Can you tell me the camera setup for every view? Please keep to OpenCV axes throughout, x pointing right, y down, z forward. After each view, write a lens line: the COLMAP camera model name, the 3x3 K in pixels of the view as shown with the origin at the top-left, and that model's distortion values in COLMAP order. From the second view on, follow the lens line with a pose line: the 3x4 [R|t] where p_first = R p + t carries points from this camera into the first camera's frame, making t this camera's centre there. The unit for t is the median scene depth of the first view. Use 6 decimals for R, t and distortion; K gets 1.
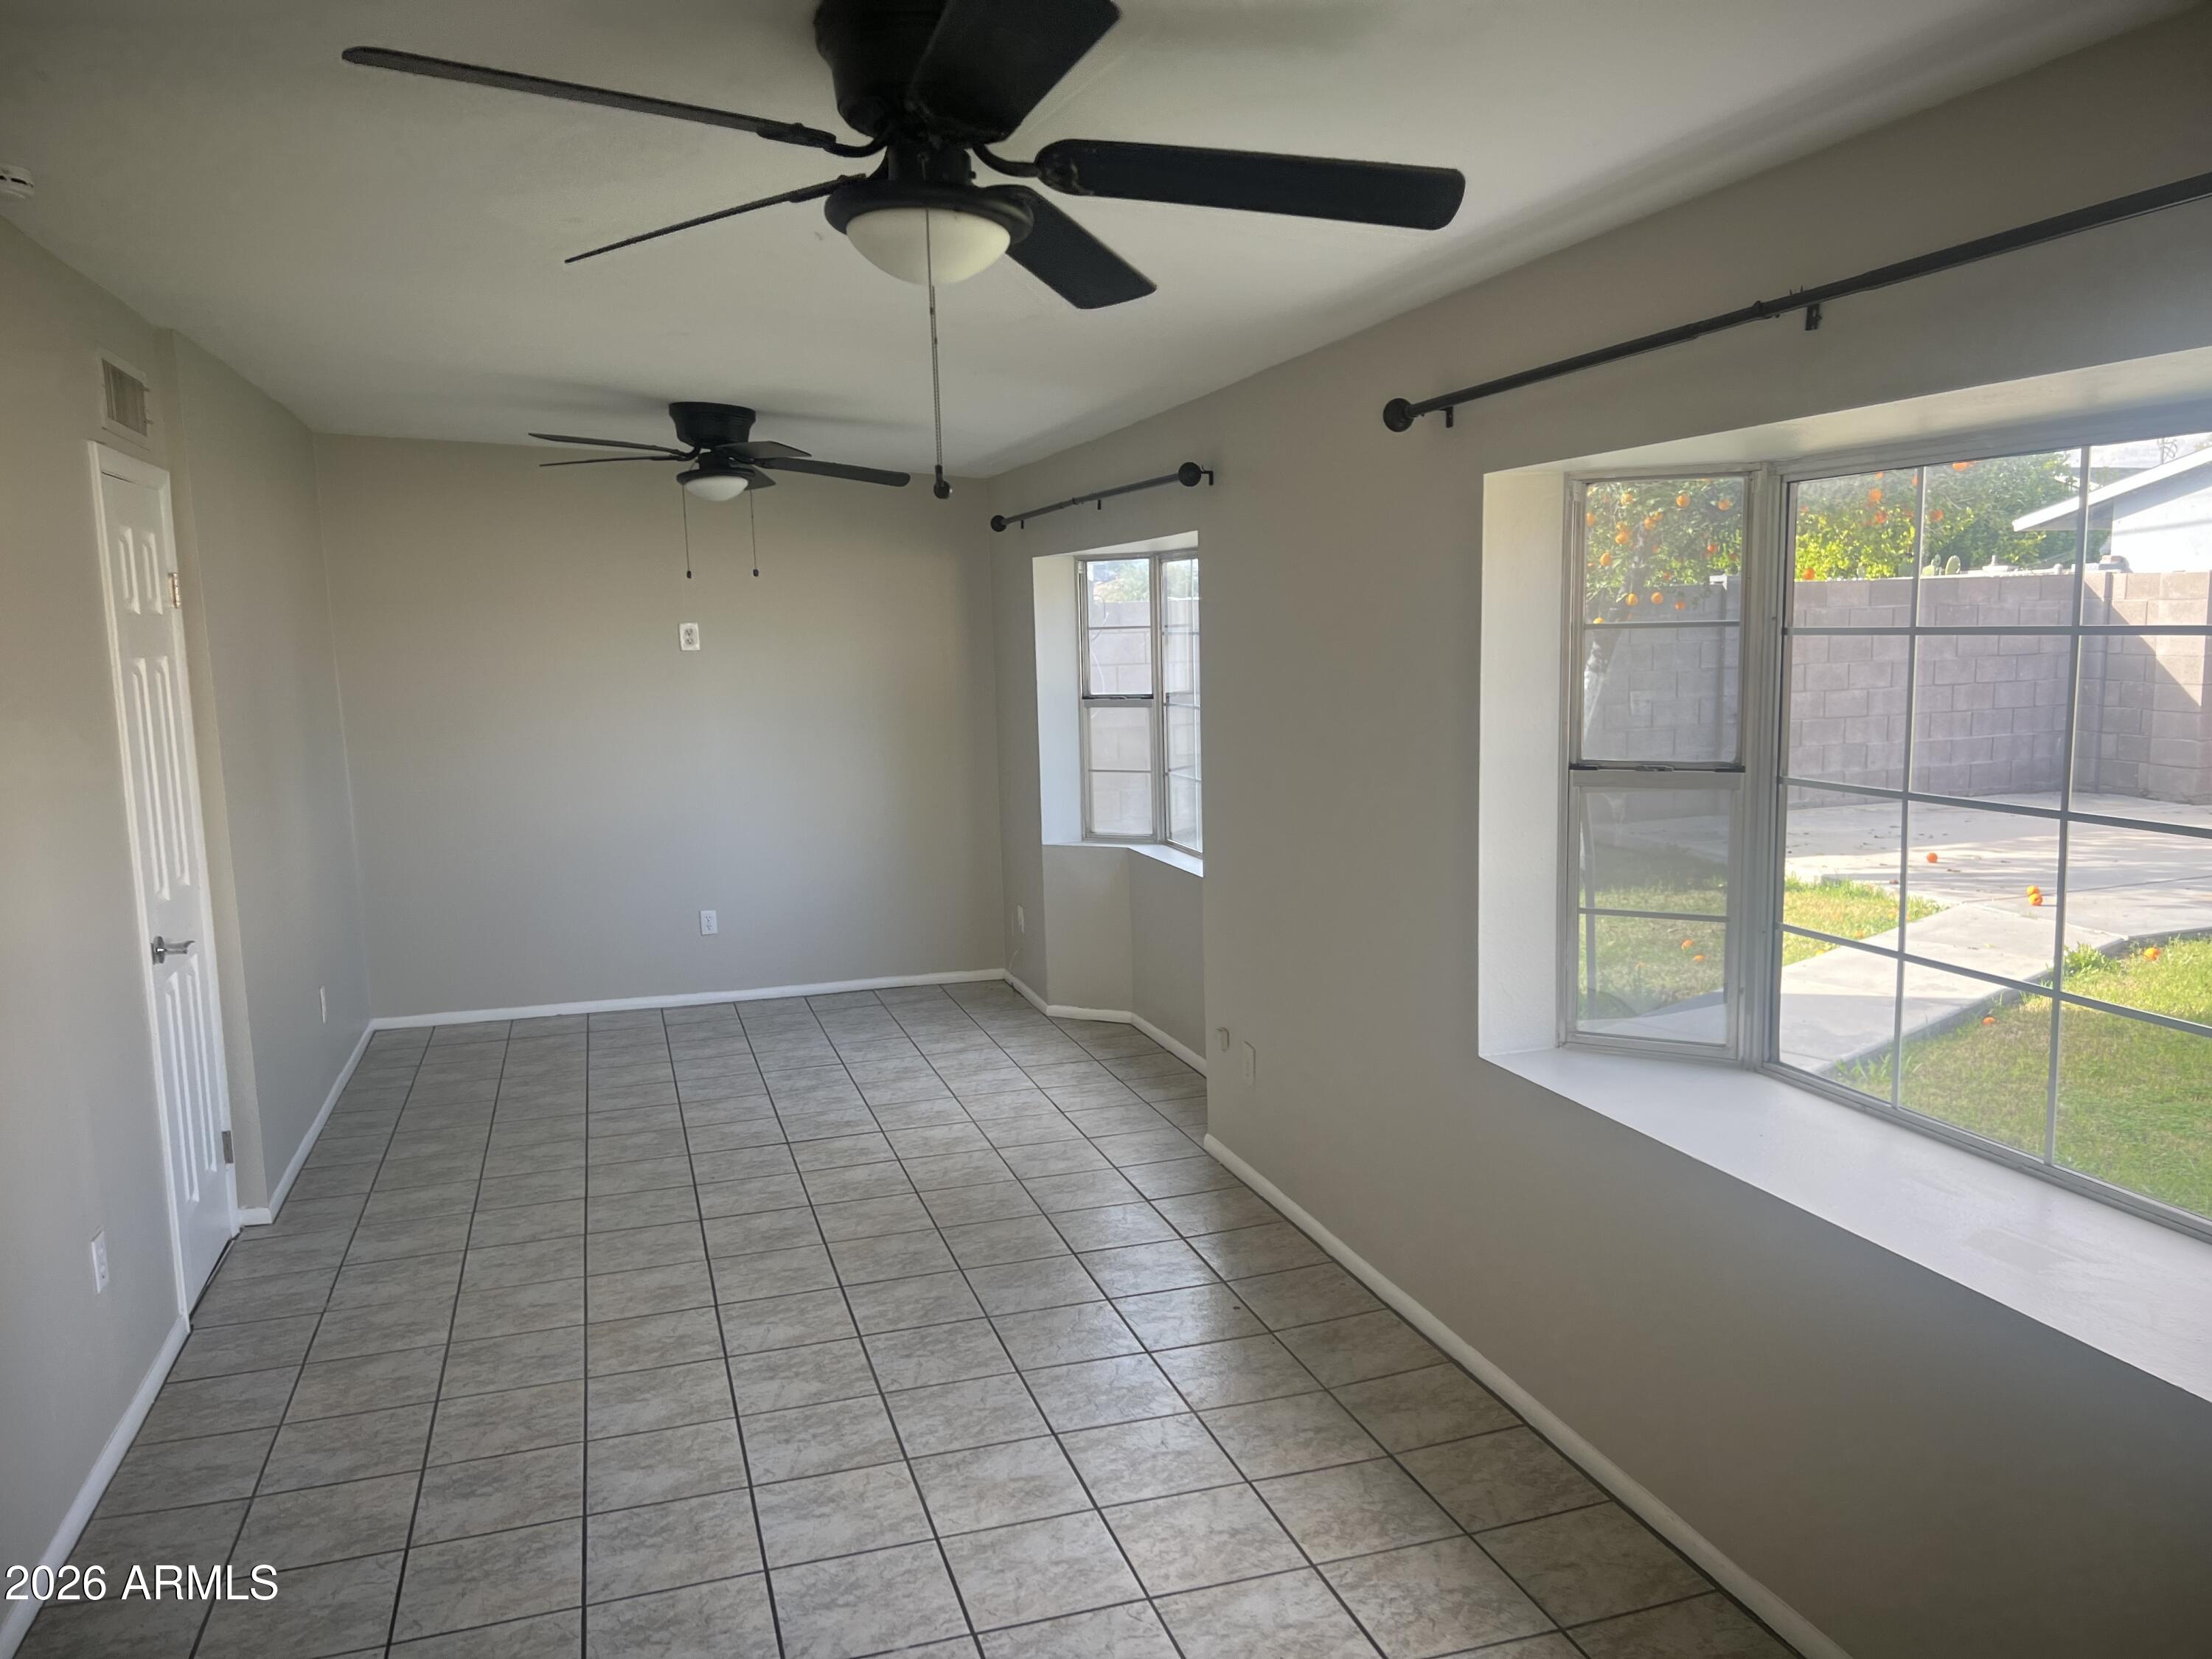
lens RADIAL K [[1670.6, 0, 1107.6], [0, 1670.6, 832.7], [0, 0, 1]] dist [0.063720, -0.070955]
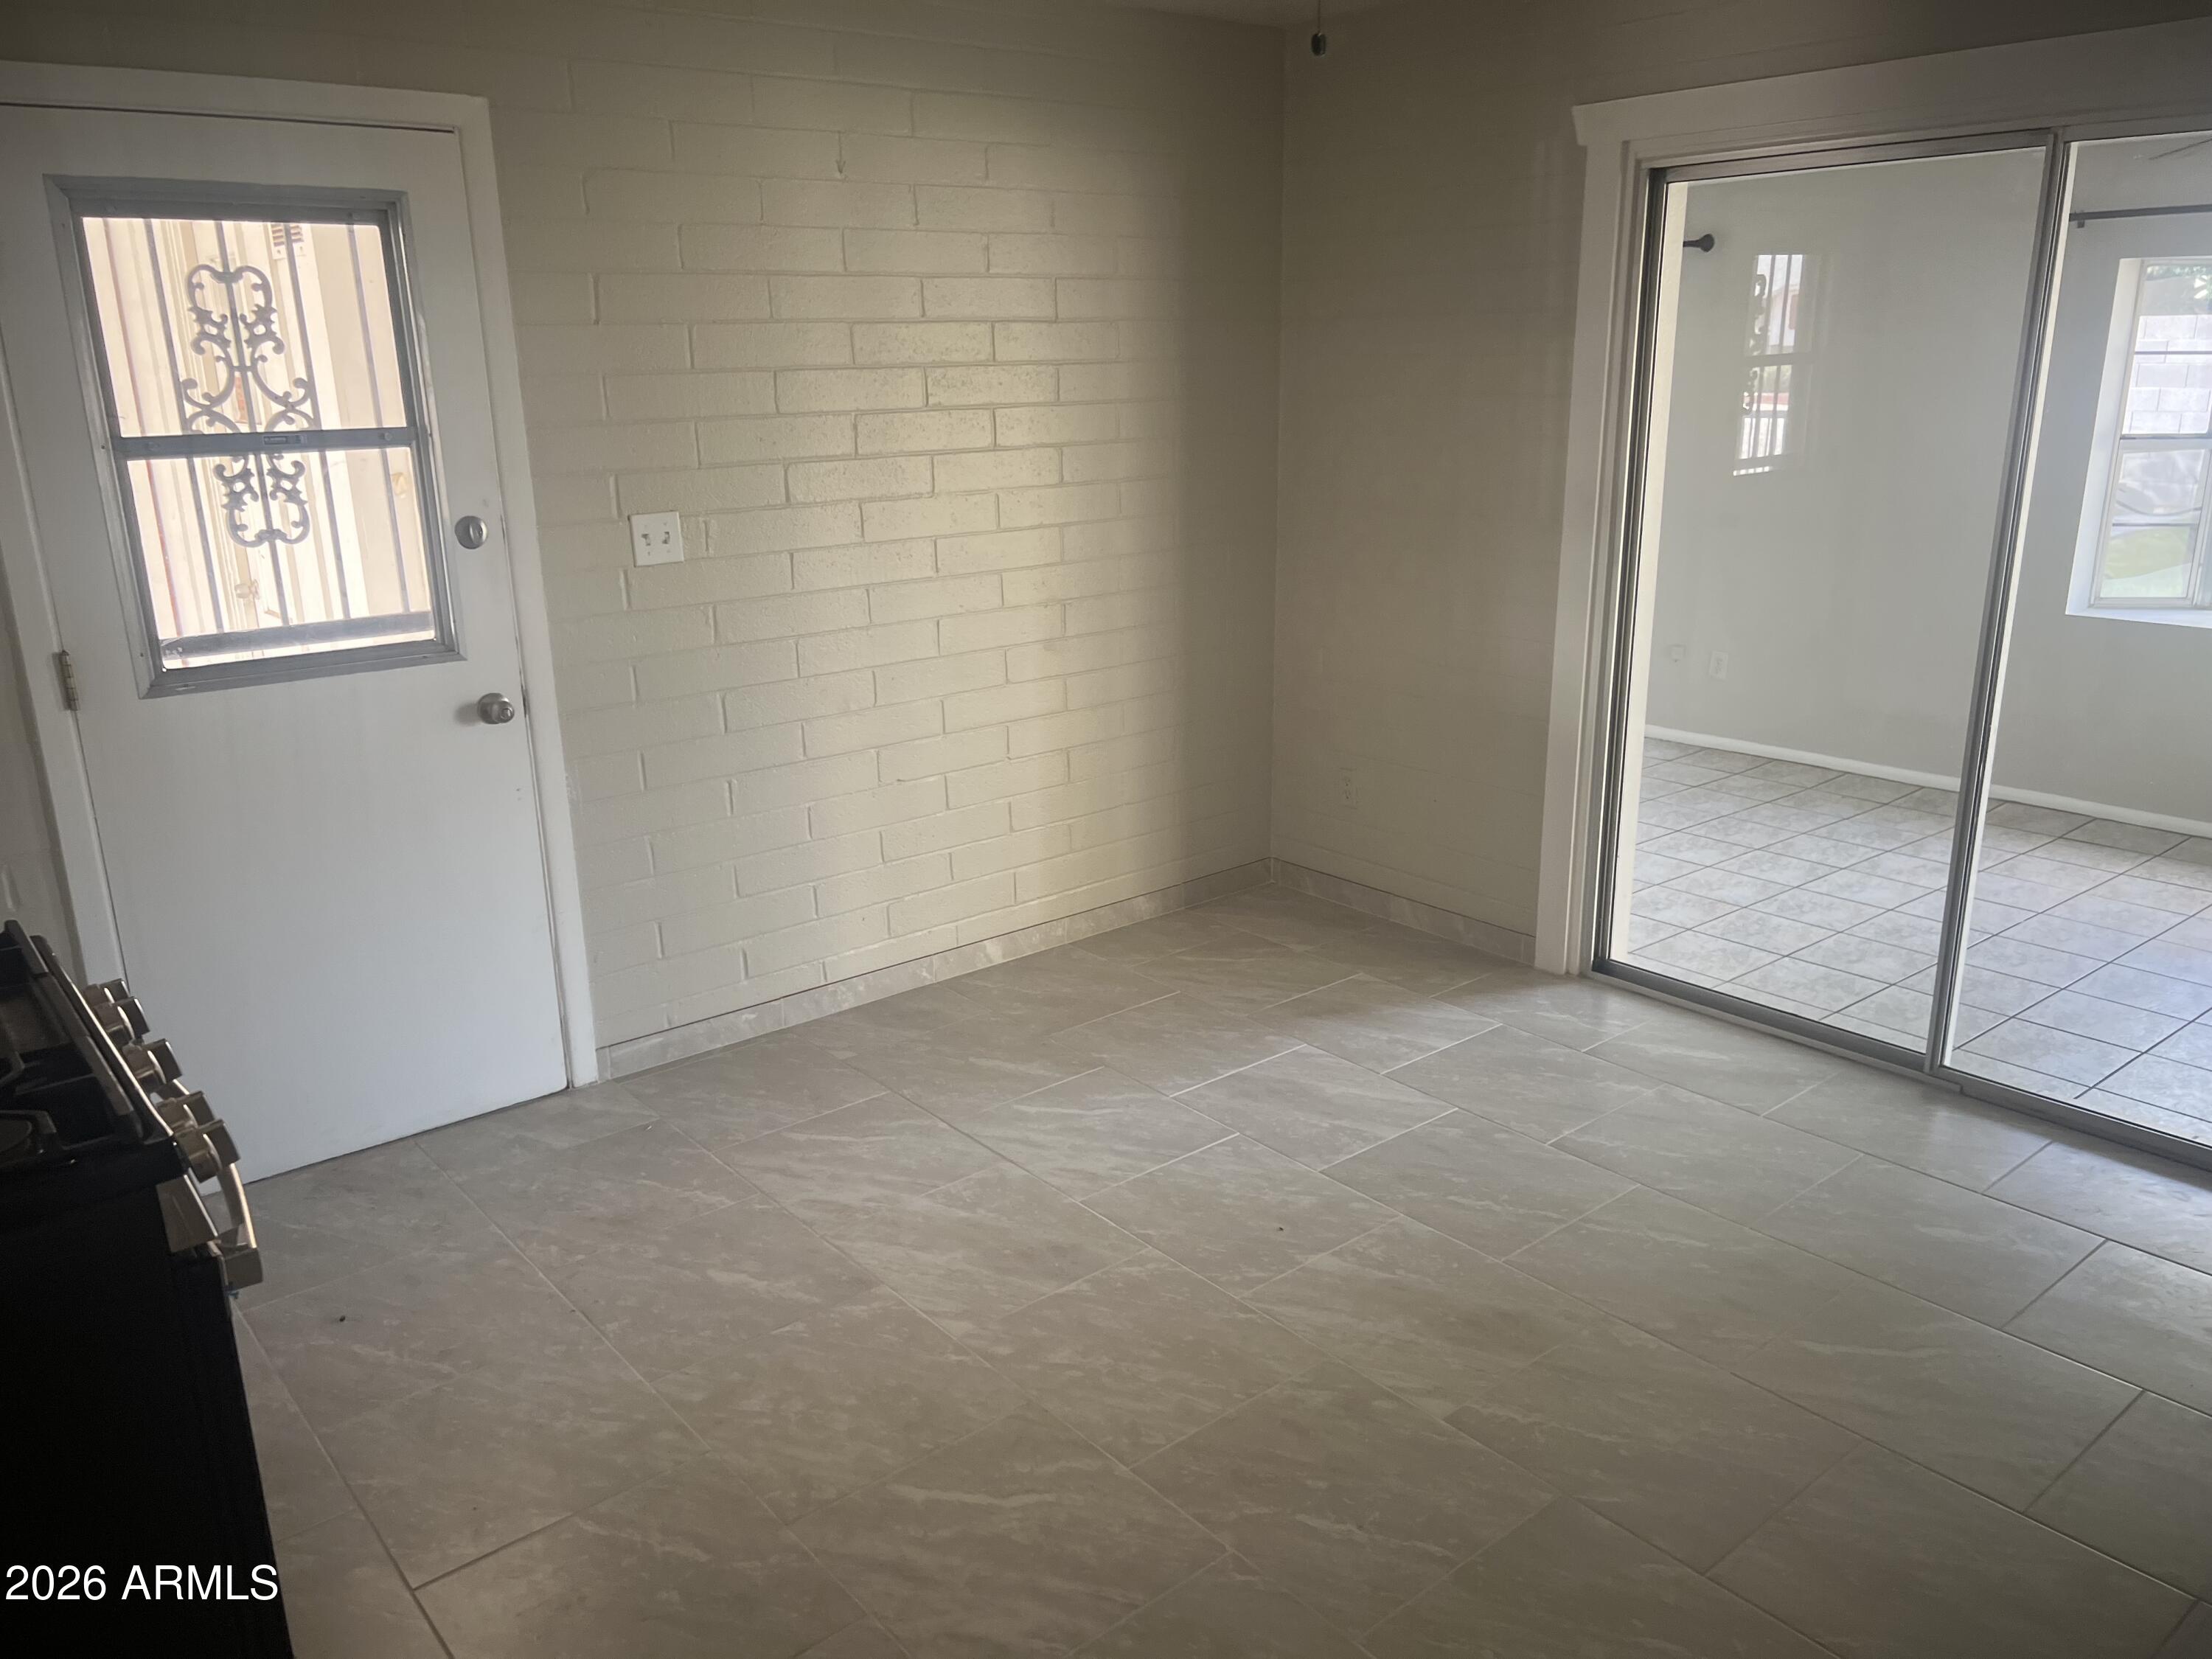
lens RADIAL K [[1670.6, 0, 1106.8], [0, 1670.6, 834.9], [0, 0, 1]] dist [0.063720, -0.070955]
pose [[0.926822, -0.095022, 0.363279, -1.407024], [0.041078, 0.987303, 0.153447, 0.054788], [-0.373247, -0.127295, 0.918957, -0.255042]]
